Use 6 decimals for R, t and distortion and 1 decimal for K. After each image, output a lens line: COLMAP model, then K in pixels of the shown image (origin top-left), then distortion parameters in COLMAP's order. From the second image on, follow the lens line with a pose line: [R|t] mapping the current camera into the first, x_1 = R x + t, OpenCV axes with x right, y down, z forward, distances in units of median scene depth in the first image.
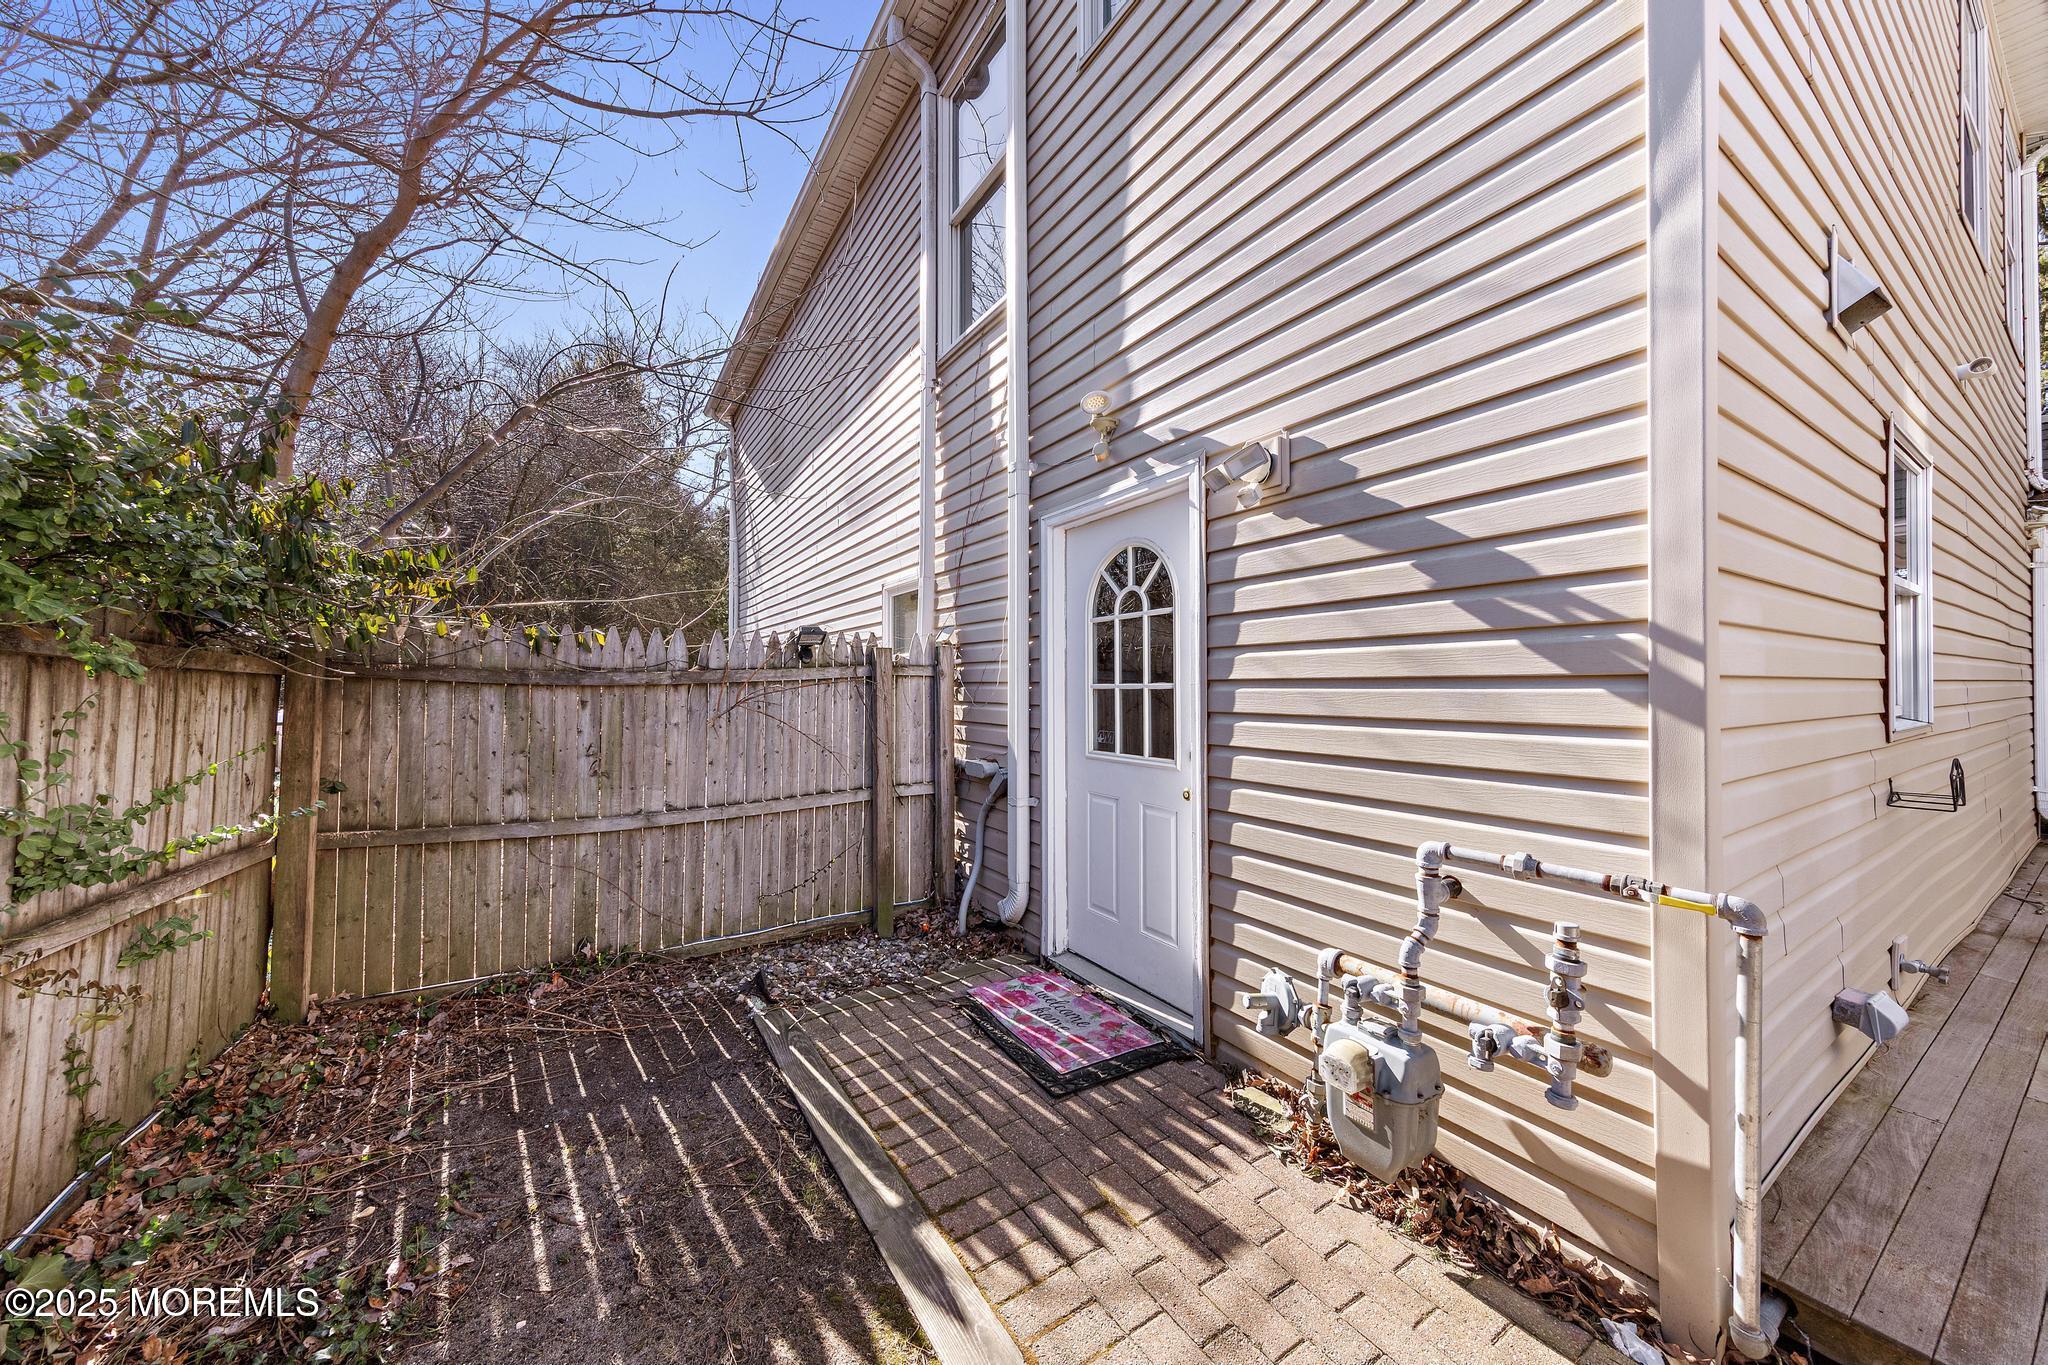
lens RADIAL K [[713.3, 0, 1024.0], [0, 713.3, 682.5], [0, 0, 1]] dist [0.000165, -0.000025]
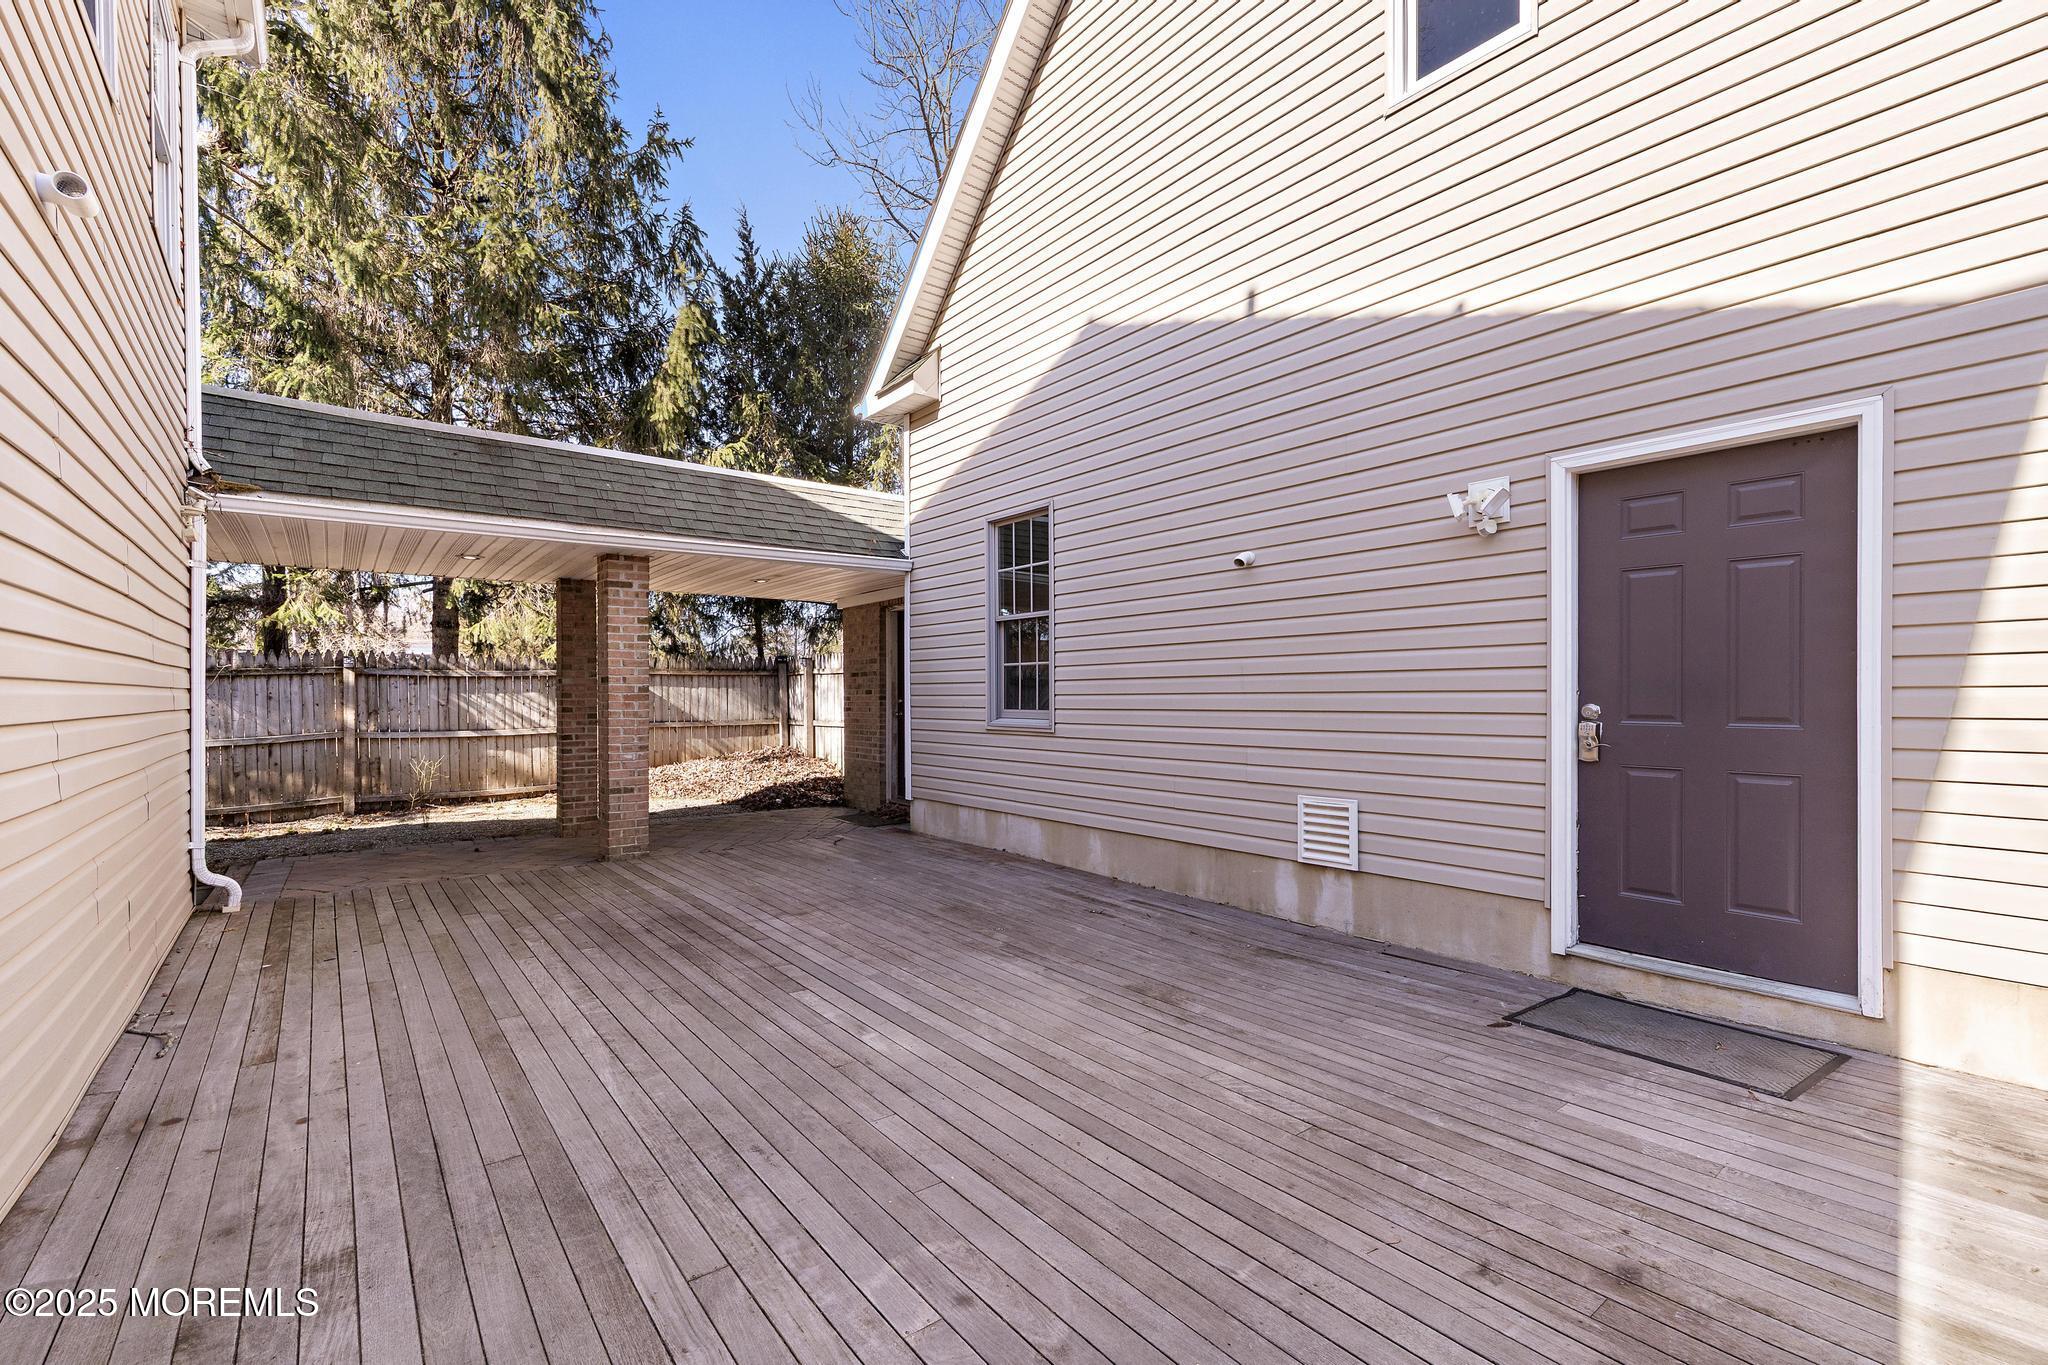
lens RADIAL K [[876.4, 0, 1024.9], [0, 876.4, 691.6], [0, 0, 1]] dist [0.010844, 0.000002]
pose [[-0.116241, 0.008283, 0.993187, 0.335228], [-0.001016, 0.999964, -0.008458, -0.014470], [-0.993221, -0.001993, -0.116228, 0.196590]]
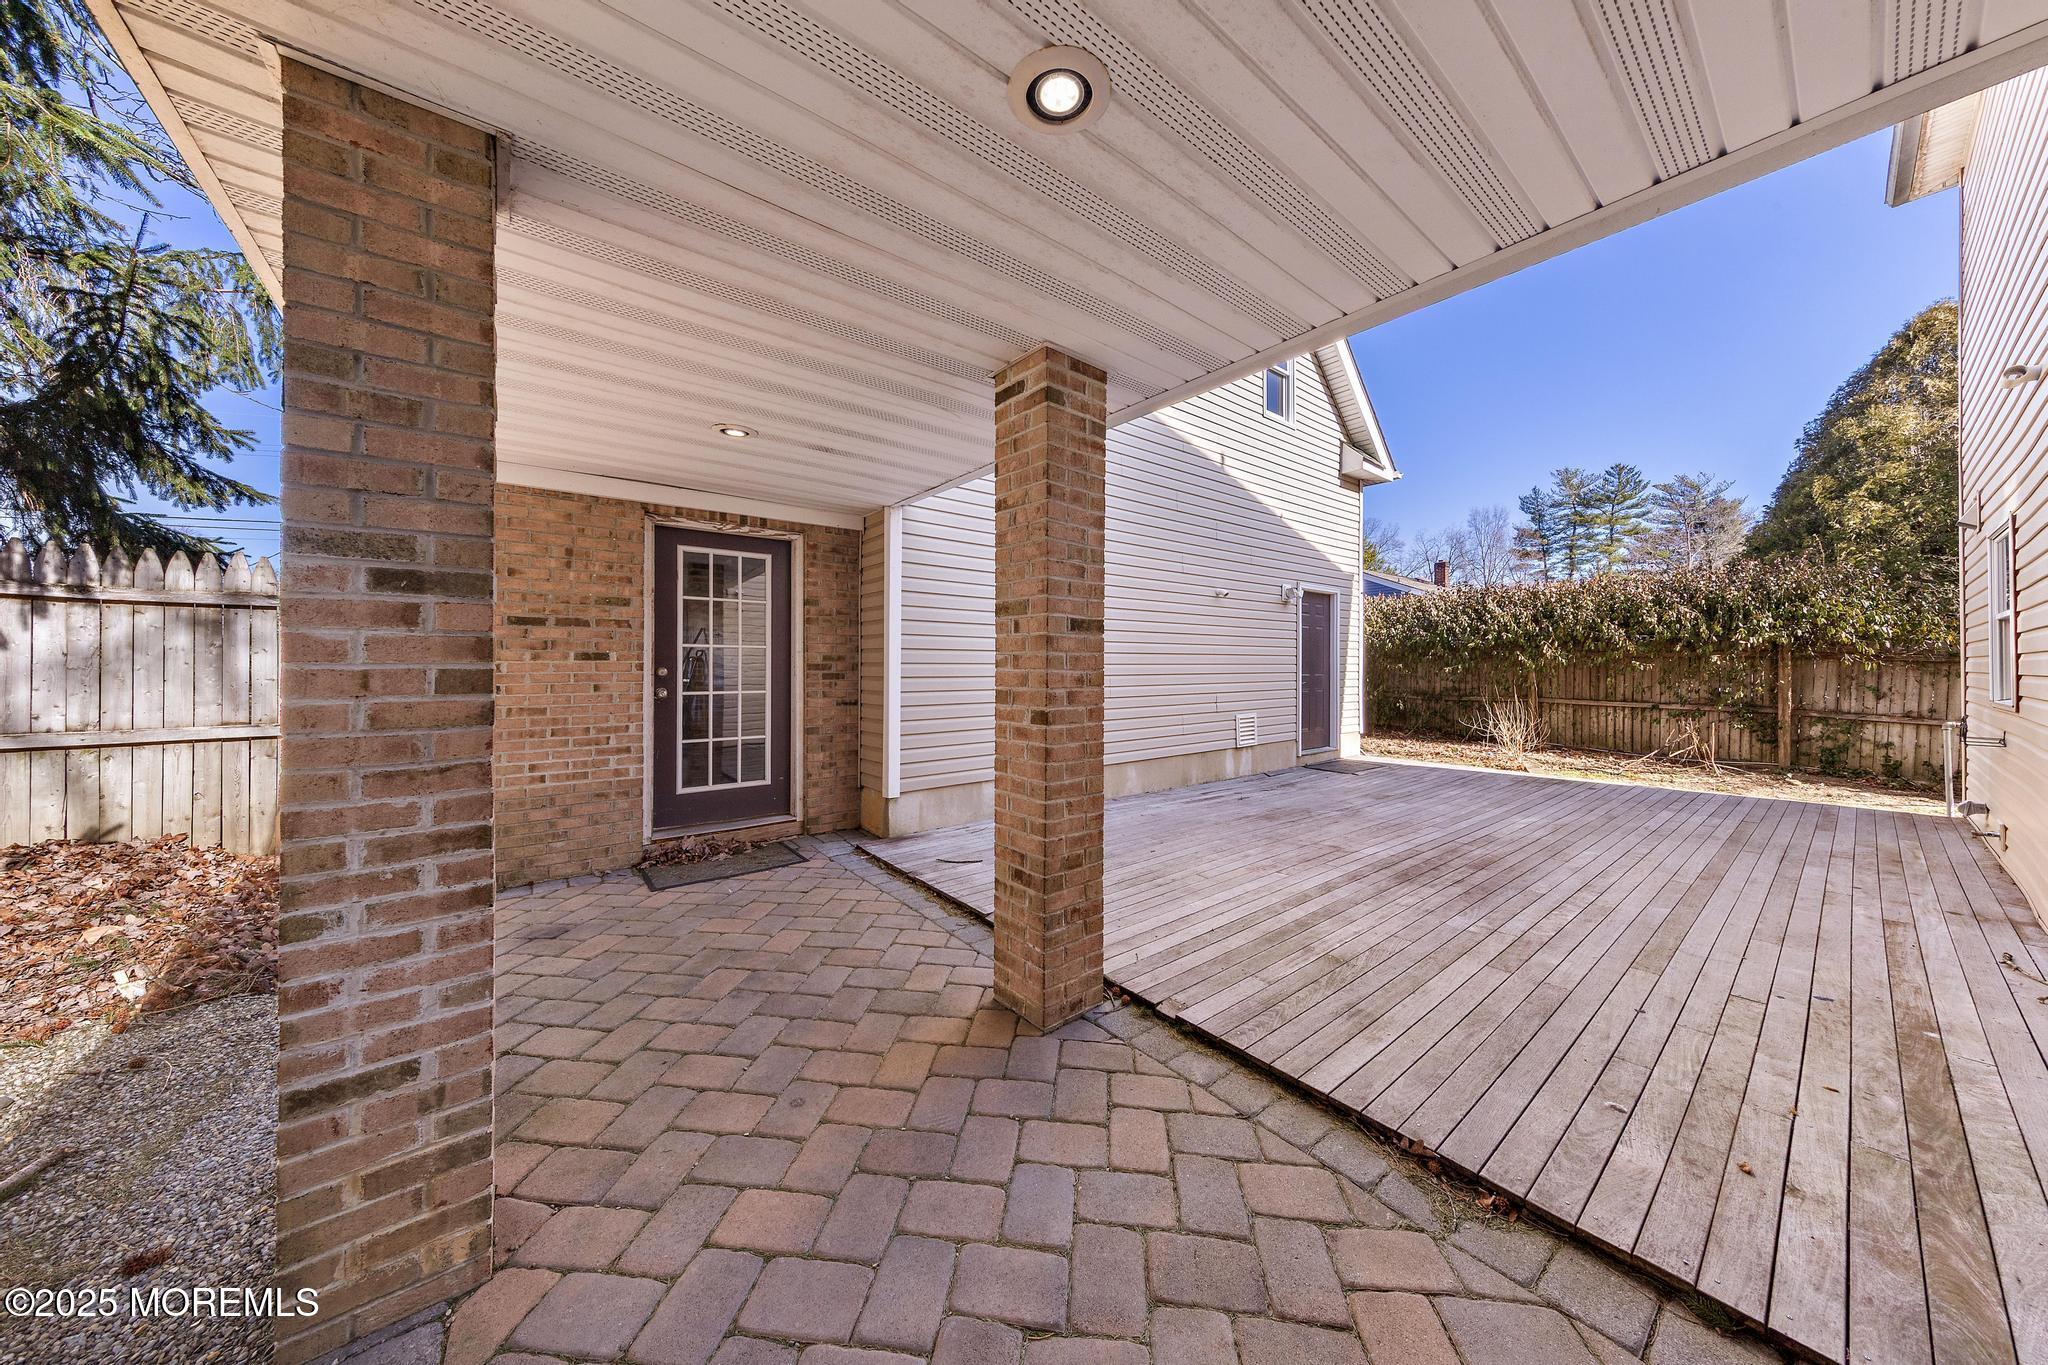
lens RADIAL K [[649.6, 0, 1030.2], [0, 649.6, 661.4], [0, 0, 1]] dist [0.010586, -0.000008]
pose [[-0.993225, 0.002611, -0.116174, 1.817892], [0.004191, 0.999902, -0.013352, -0.010985], [0.116128, -0.013749, -0.993139, 1.132303]]
